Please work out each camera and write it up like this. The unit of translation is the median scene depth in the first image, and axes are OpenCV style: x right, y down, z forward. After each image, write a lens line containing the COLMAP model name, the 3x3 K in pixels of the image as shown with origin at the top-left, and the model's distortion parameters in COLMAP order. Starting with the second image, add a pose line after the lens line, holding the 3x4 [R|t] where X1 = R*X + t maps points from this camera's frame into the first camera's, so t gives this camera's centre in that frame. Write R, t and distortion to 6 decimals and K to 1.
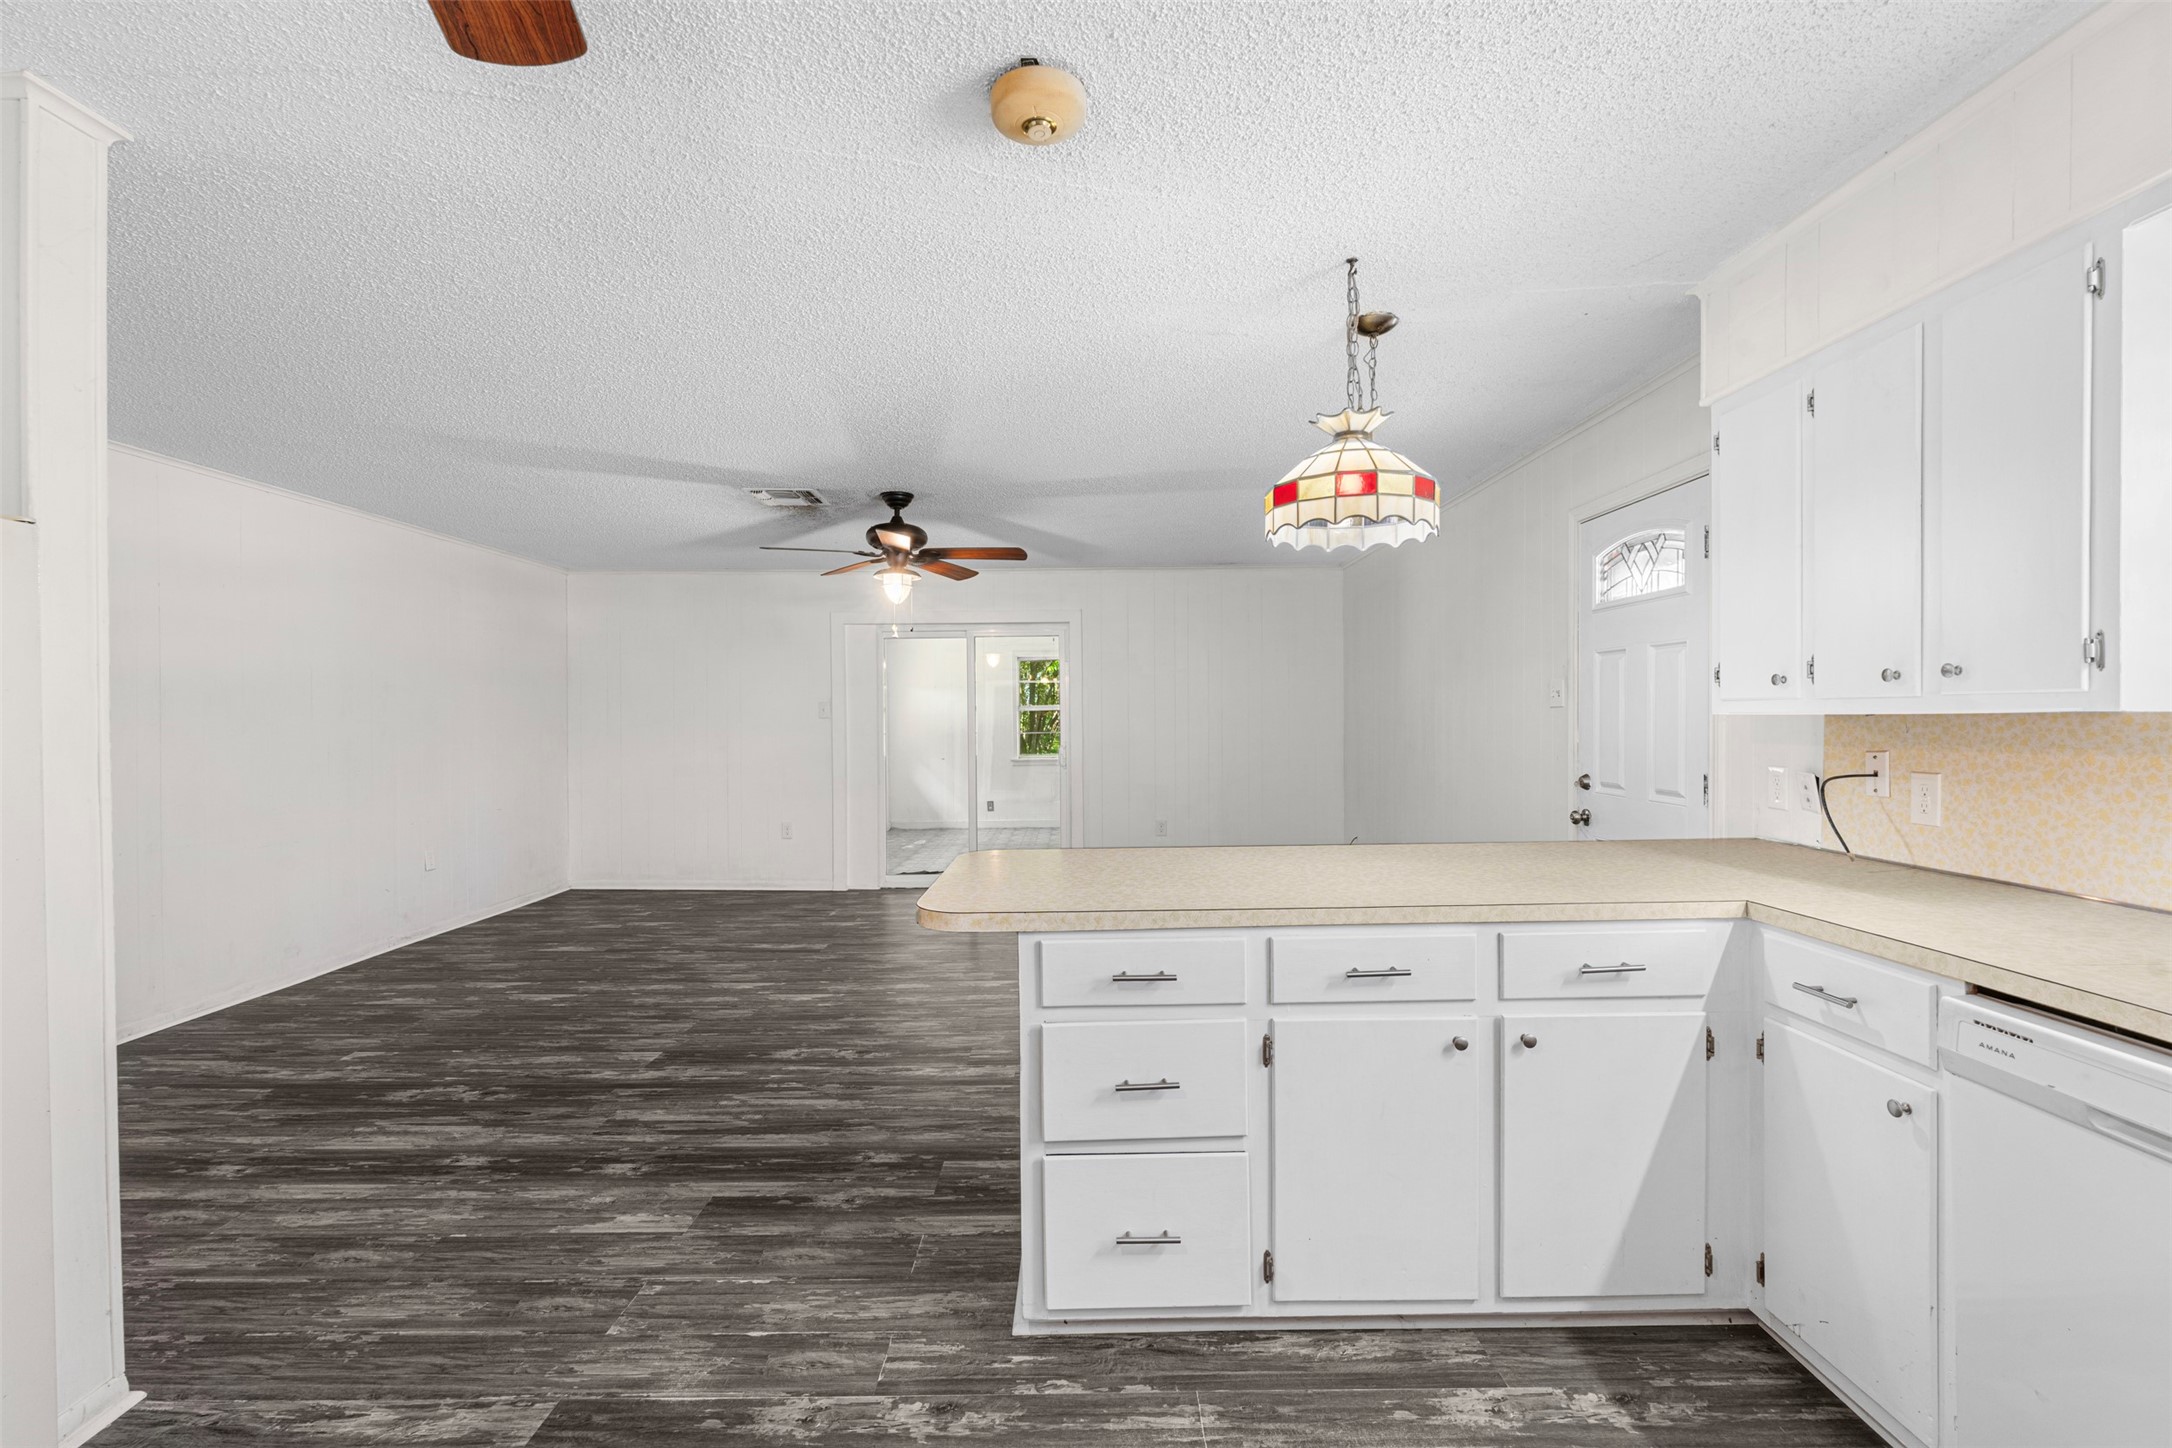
lens RADIAL K [[965.1, 0, 1089.1], [0, 965.1, 727.2], [0, 0, 1]] dist [-0.007351, -0.000096]
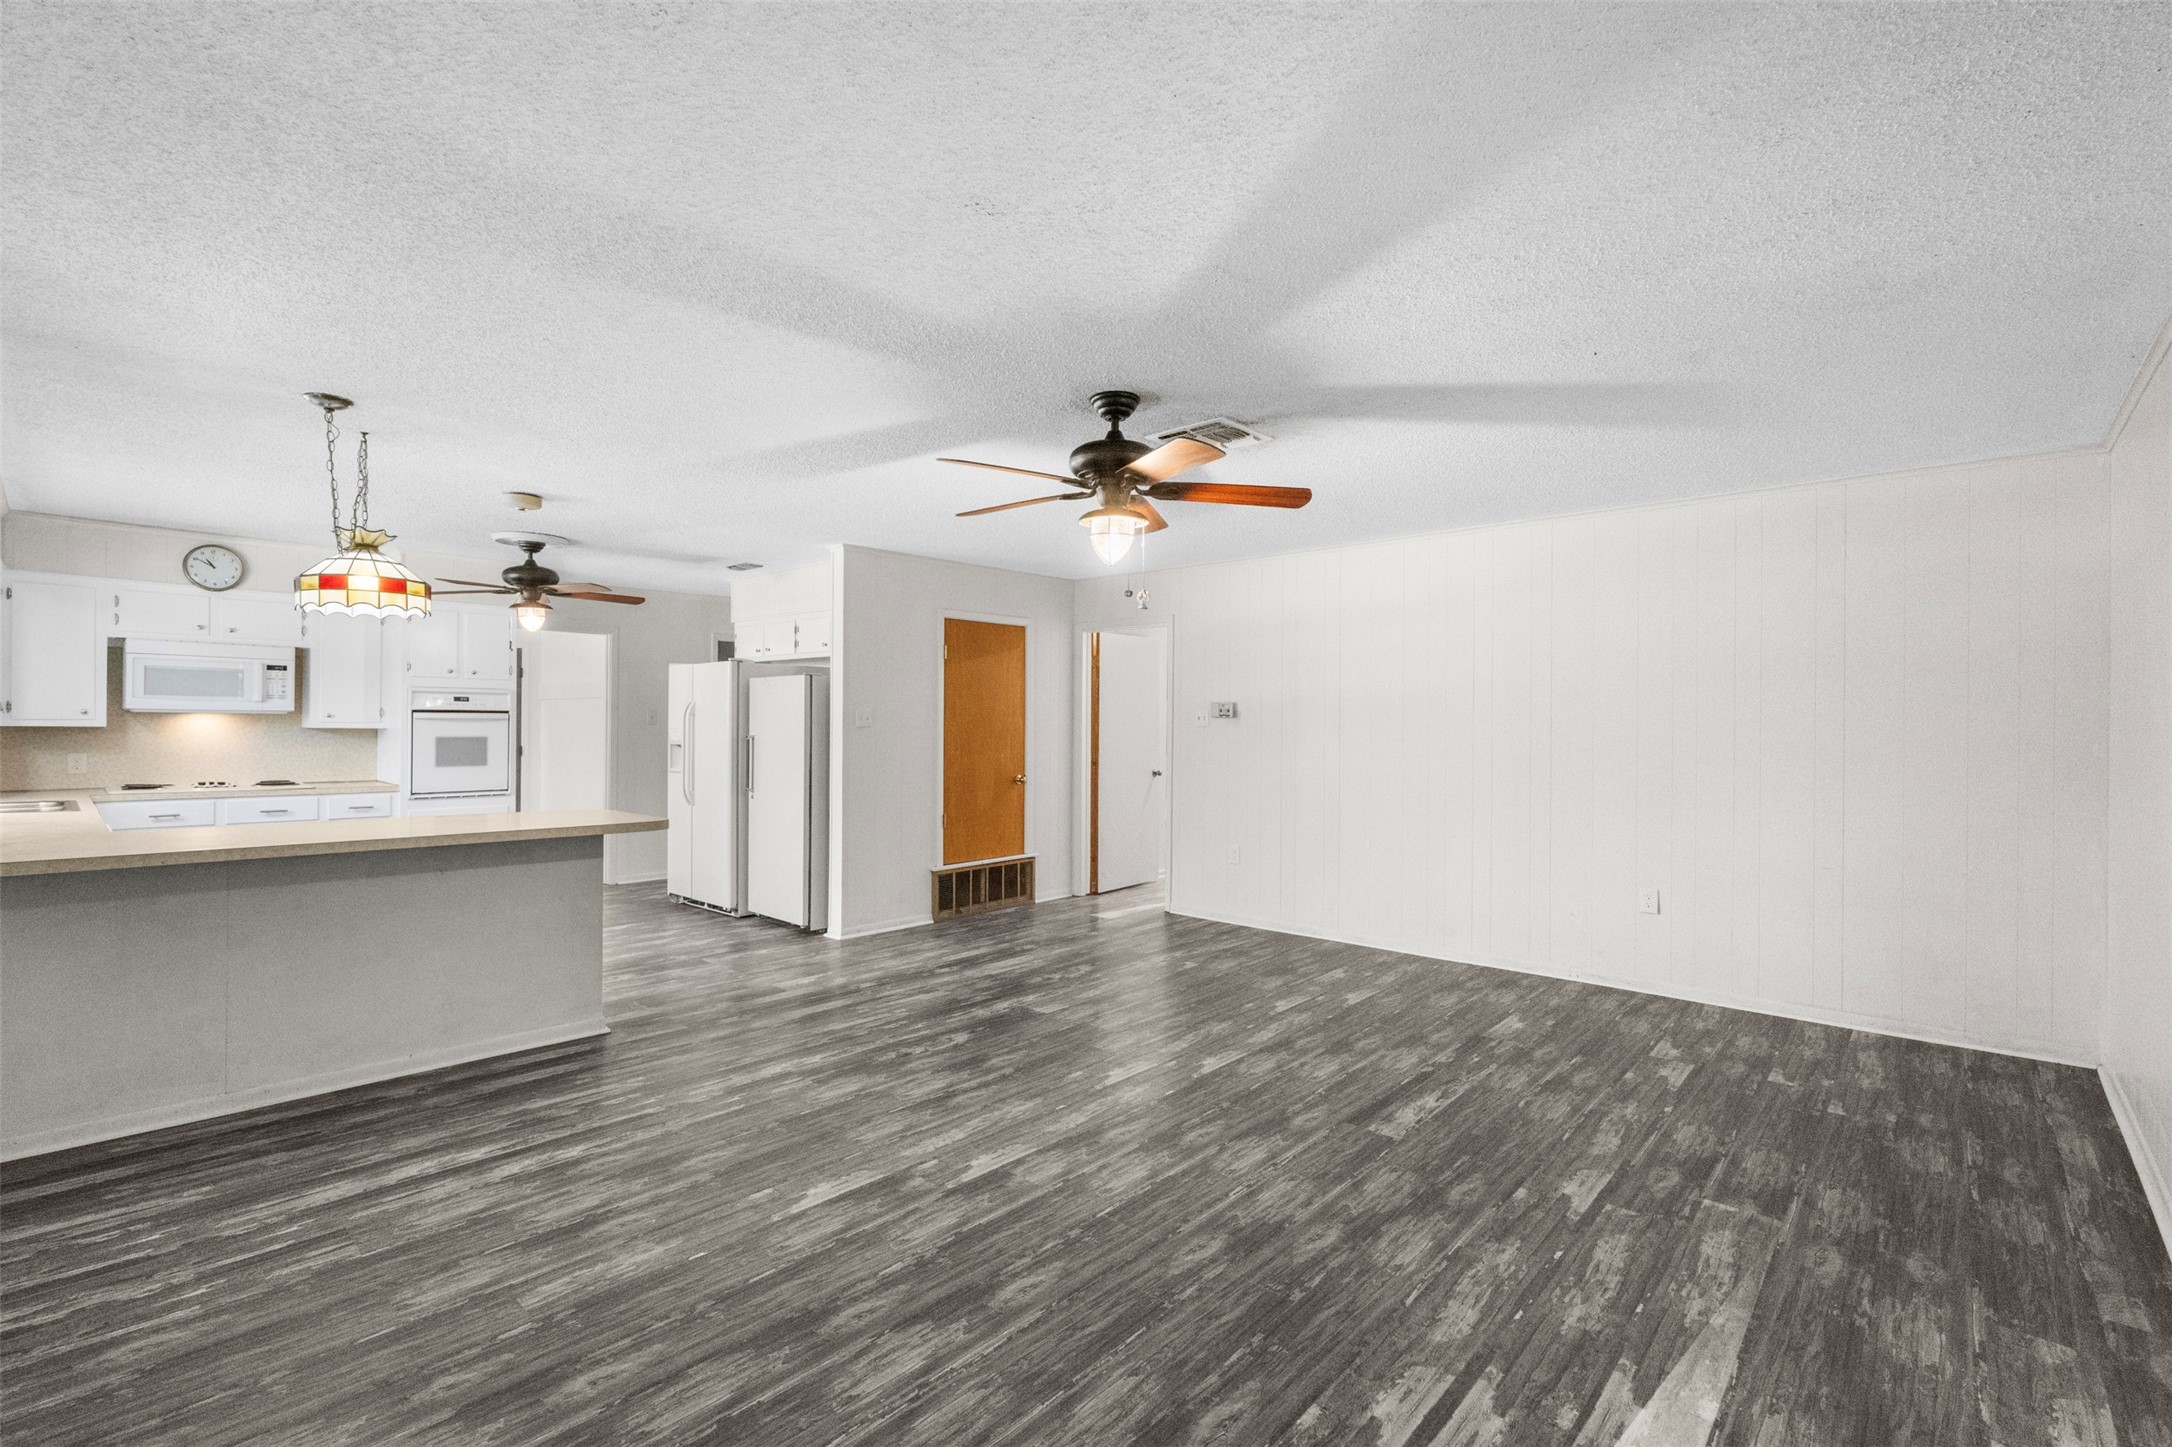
lens RADIAL K [[965.1, 0, 1075.1], [0, 965.1, 723.9], [0, 0, 1]] dist [-0.007351, -0.000096]
pose [[-0.679855, 0.006051, -0.733322, 0.530055], [-0.009345, 0.999813, 0.016914, -0.047624], [0.733287, 0.018352, -0.679671, 2.446061]]
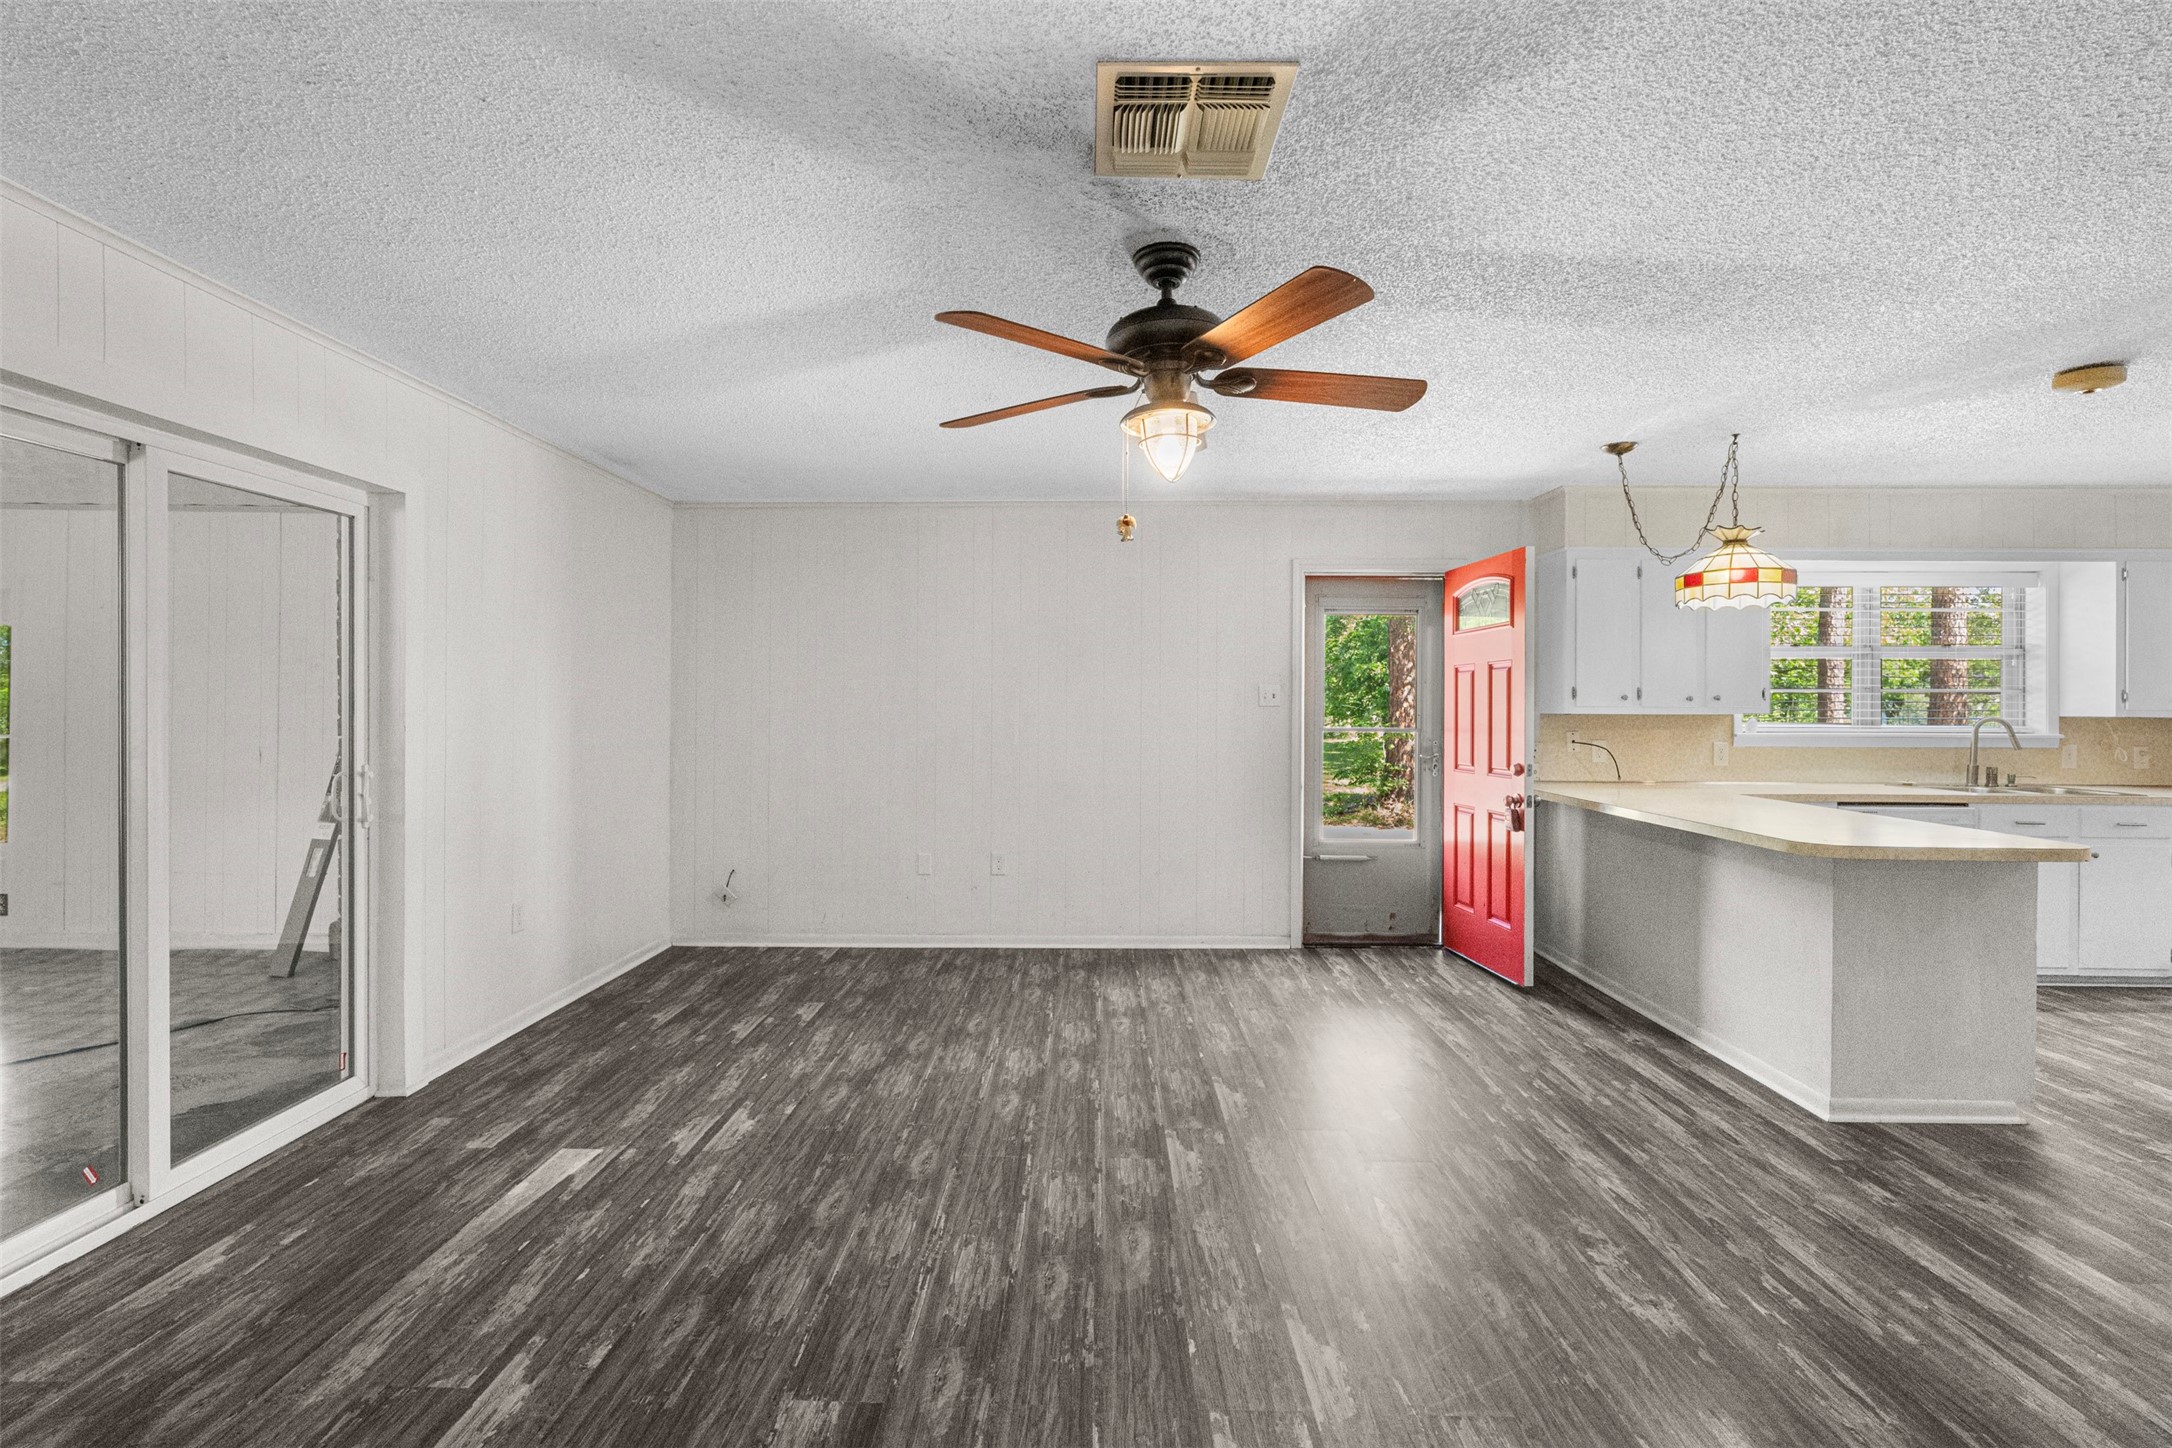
lens RADIAL K [[965.1, 0, 1072.0], [0, 965.1, 707.2], [0, 0, 1]] dist [-0.007351, -0.000096]
pose [[0.032367, 0.014425, 0.999372, -1.174684], [0.009683, 0.999844, -0.014745, -0.007945], [-0.999429, 0.010155, 0.032222, 1.756269]]
